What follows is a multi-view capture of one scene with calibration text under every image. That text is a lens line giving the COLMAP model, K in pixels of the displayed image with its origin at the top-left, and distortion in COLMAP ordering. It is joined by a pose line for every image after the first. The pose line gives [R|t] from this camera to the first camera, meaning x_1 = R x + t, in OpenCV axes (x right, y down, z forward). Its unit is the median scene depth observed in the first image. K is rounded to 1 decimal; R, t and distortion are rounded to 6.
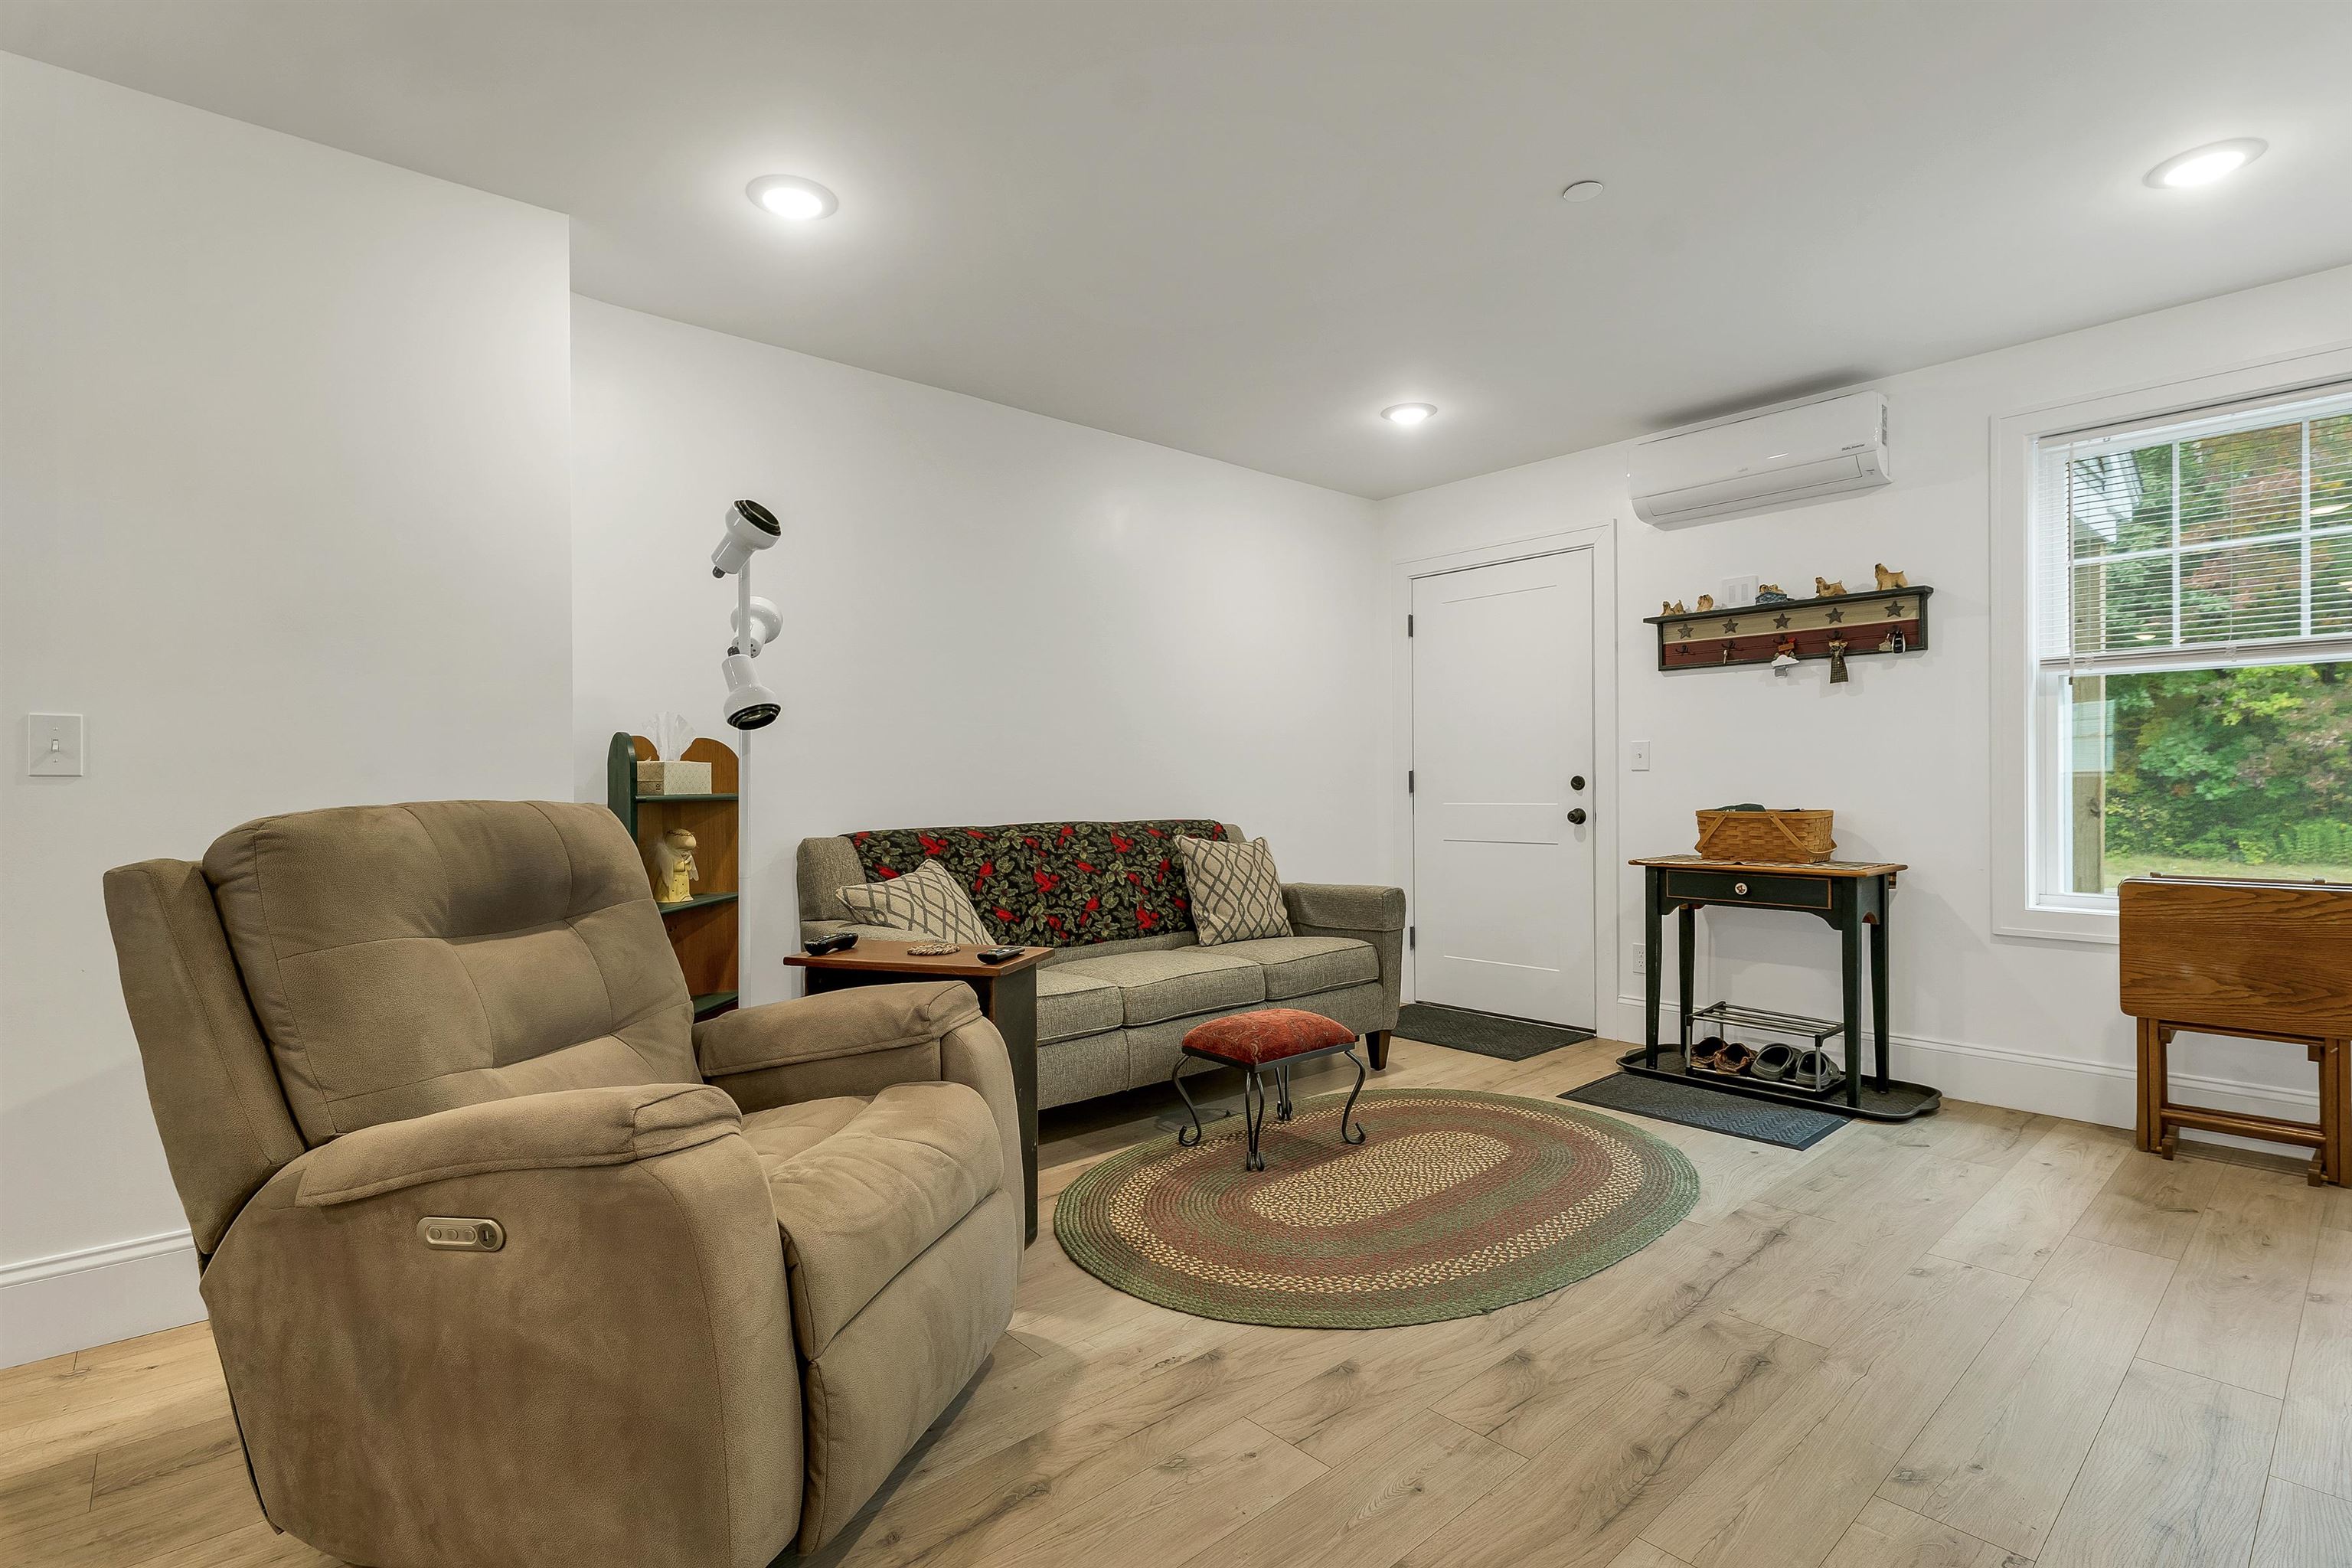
lens RADIAL K [[1110.4, 0, 1171.3], [0, 1110.4, 801.3], [0, 0, 1]] dist [-0.000654, 0.000292]
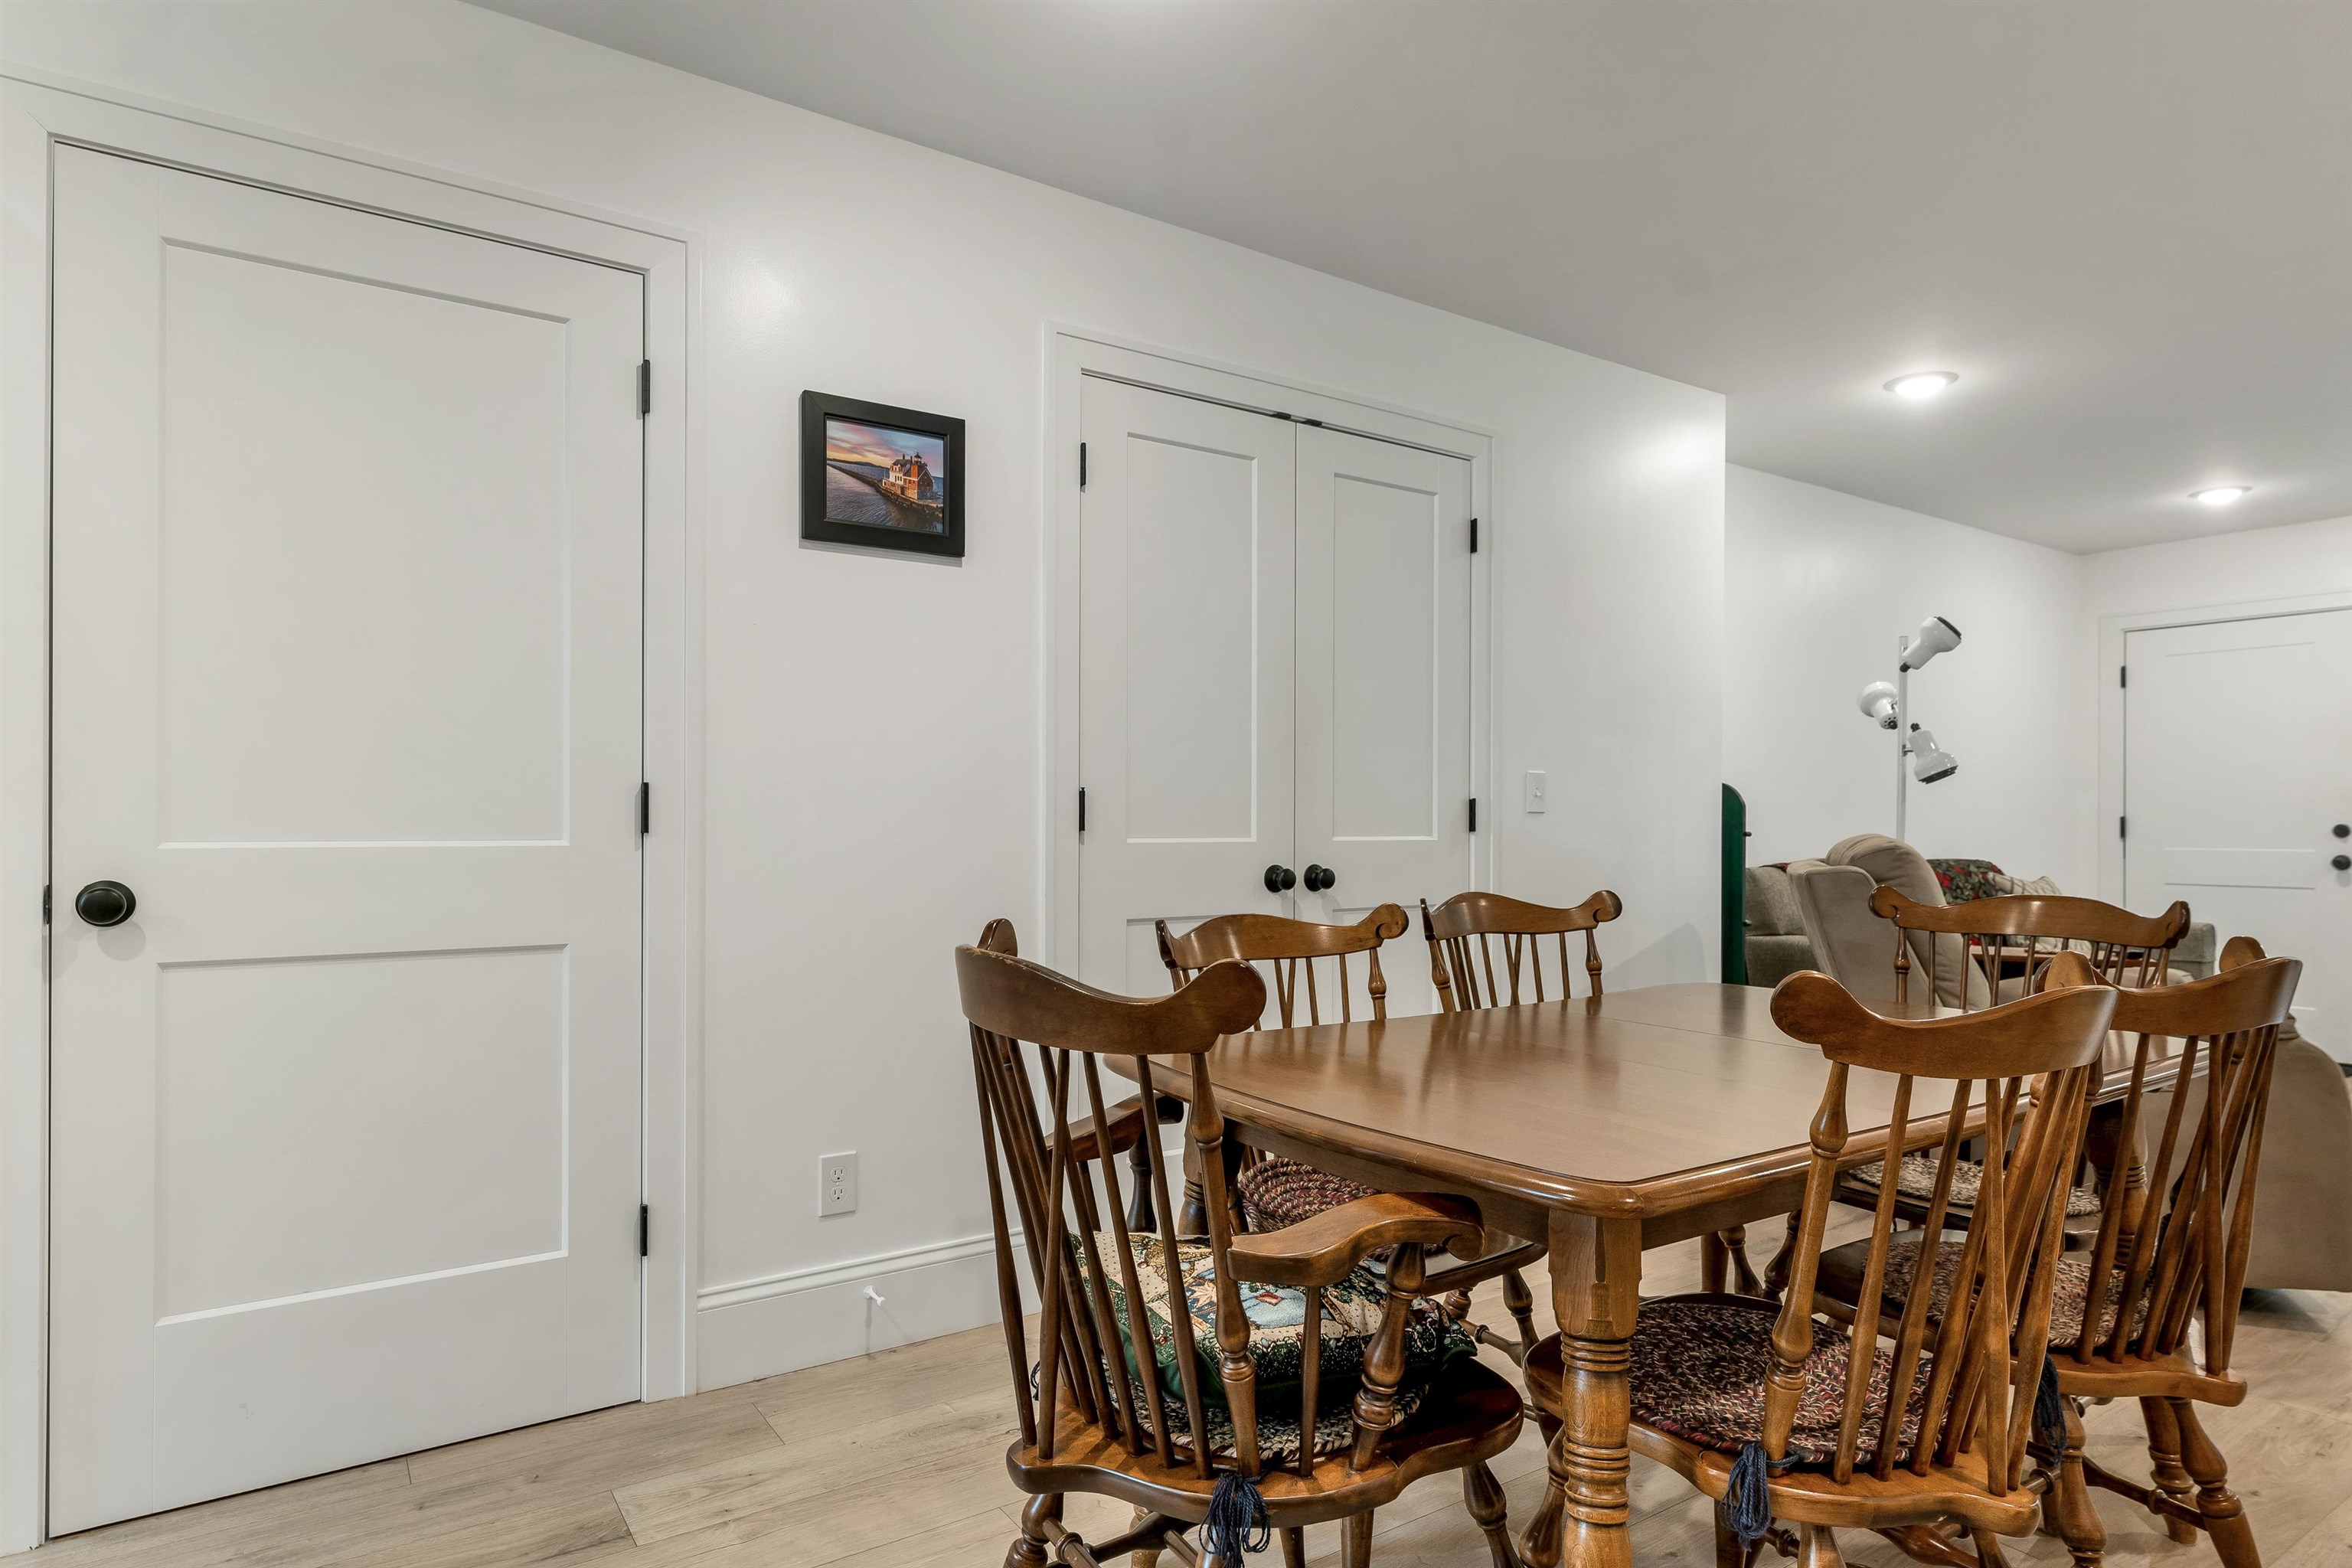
lens RADIAL K [[1324.5, 0, 1185.2], [0, 1324.5, 827.7], [0, 0, 1]] dist [-0.002417, 0.000391]
pose [[0.992517, 0.014122, -0.121290, -0.680158], [-0.015569, 0.999818, -0.010990, 0.013675], [0.121112, 0.012796, 0.992556, -0.449789]]
